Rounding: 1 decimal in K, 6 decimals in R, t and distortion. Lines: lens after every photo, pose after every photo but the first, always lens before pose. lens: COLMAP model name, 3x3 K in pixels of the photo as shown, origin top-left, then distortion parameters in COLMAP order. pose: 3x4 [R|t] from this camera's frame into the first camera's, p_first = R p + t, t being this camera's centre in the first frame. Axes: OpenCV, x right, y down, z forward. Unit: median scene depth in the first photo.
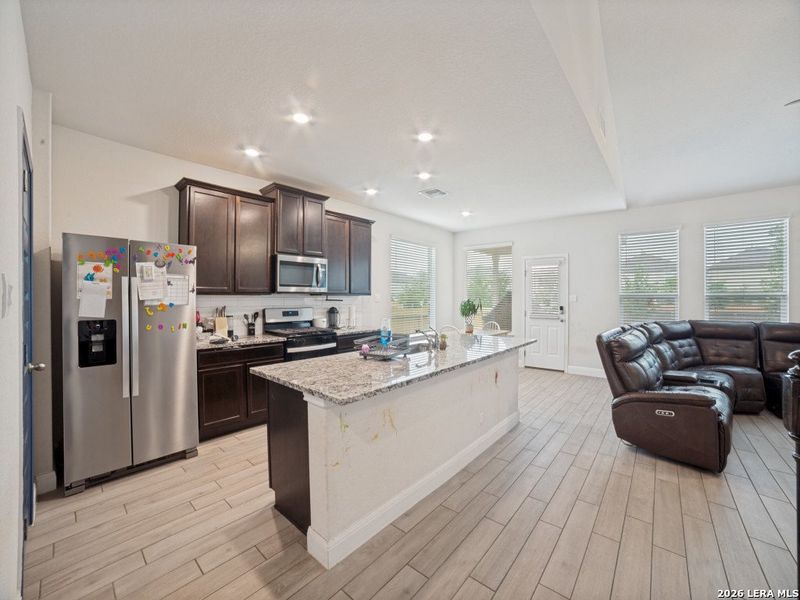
lens RADIAL K [[319.5, 0, 400.0], [0, 319.5, 300.0], [0, 0, 1]] dist [-0.102429, 0.030018]
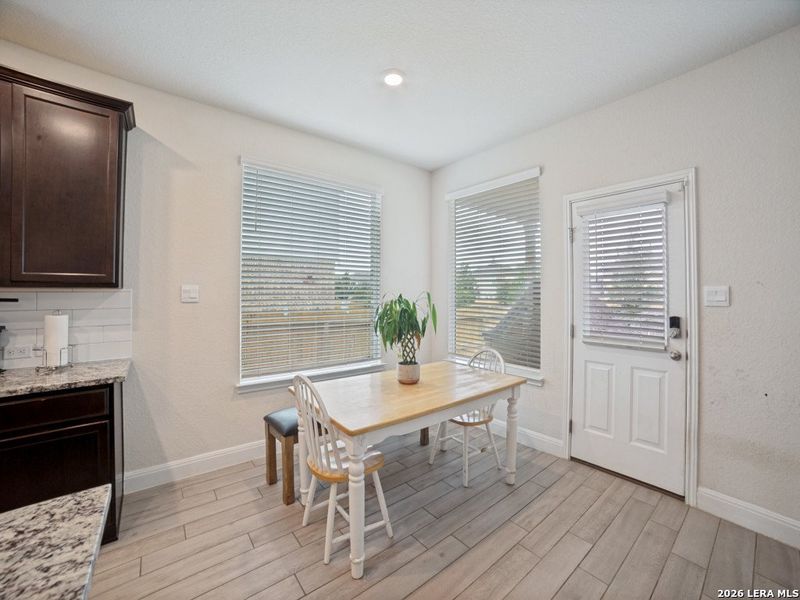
lens RADIAL K [[325.3, 0, 399.8], [0, 325.3, 289.0], [0, 0, 1]] dist [-0.090516, 0.025422]
pose [[0.982540, -0.001639, -0.186045, 0.403096], [-0.001808, 0.999830, -0.018359, -0.006982], [0.186043, 0.018375, 0.982370, 0.878039]]
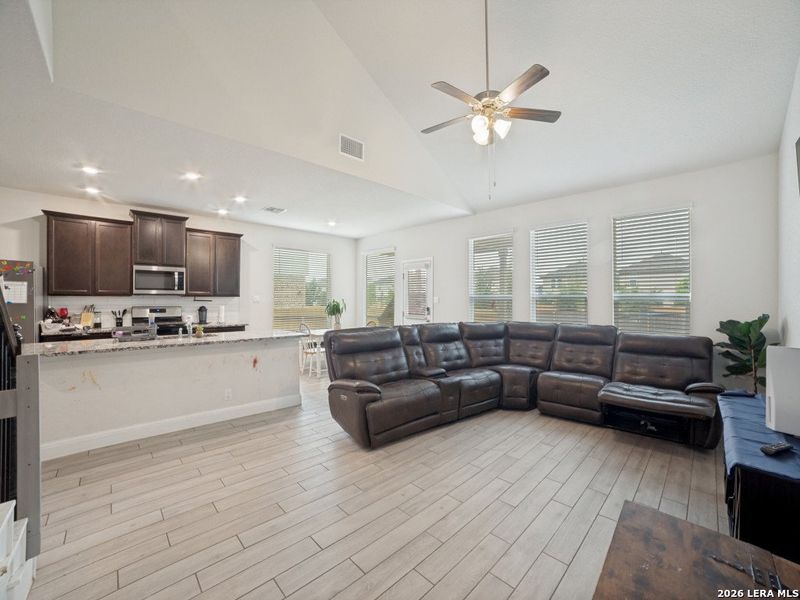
lens RADIAL K [[319.5, 0, 400.0], [0, 319.5, 300.0], [0, 0, 1]] dist [-0.102429, 0.030018]
pose [[0.996323, 0.003095, -0.085623, 0.766913], [-0.003594, 0.999977, -0.005677, 0.002794], [0.085603, 0.005964, 0.996311, -0.137402]]
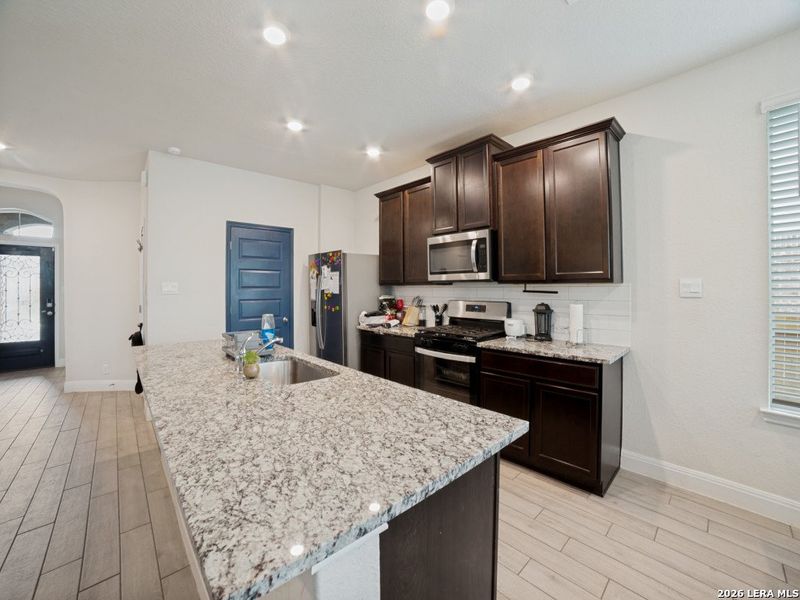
lens RADIAL K [[329.0, 0, 396.7], [0, 329.0, 282.5], [0, 0, 1]] dist [-0.091092, 0.023168]
pose [[-0.121352, -0.015626, -0.992487, 0.488390], [-0.002019, 0.999878, -0.015496, -0.007469], [0.992608, 0.000124, -0.121368, 0.951482]]
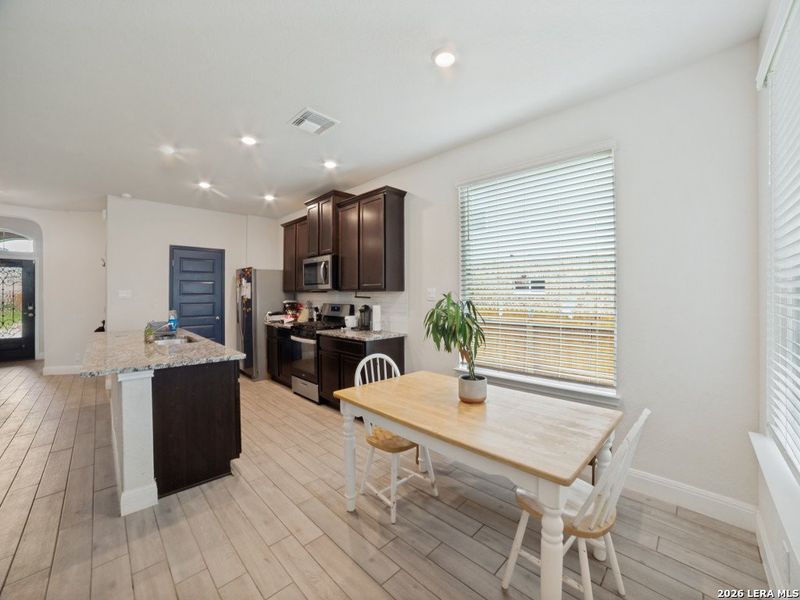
lens RADIAL K [[325.3, 0, 399.8], [0, 325.3, 289.0], [0, 0, 1]] dist [-0.090516, 0.025422]
pose [[-0.081097, -0.016958, -0.996562, 0.793390], [-0.003102, 0.999855, -0.016762, -0.008214], [0.996701, 0.001732, -0.081138, 1.378288]]
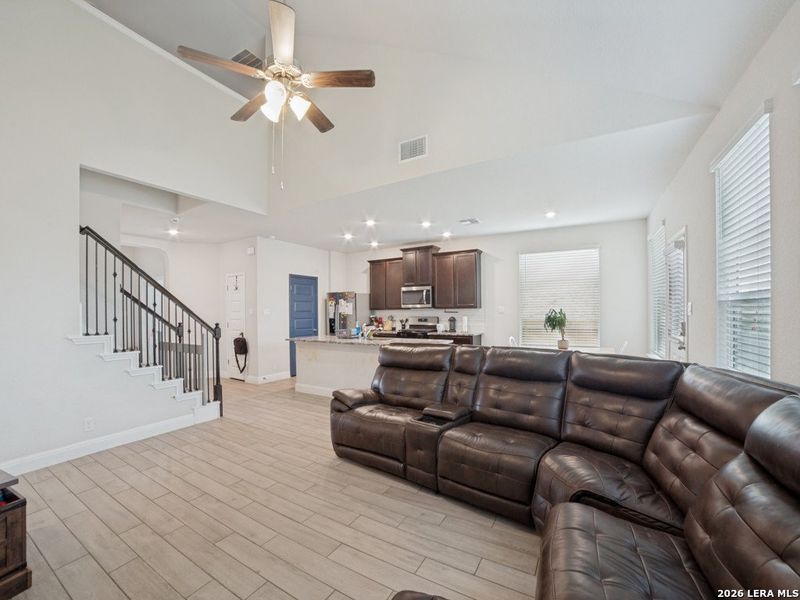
lens RADIAL K [[333.3, 0, 401.3], [0, 333.3, 310.8], [0, 0, 1]] dist [-0.094621, 0.030578]
pose [[0.182175, -0.002722, -0.983262, 1.446688], [0.005721, 0.999982, -0.001708, -0.004302], [0.983249, -0.005314, 0.182187, 0.591659]]
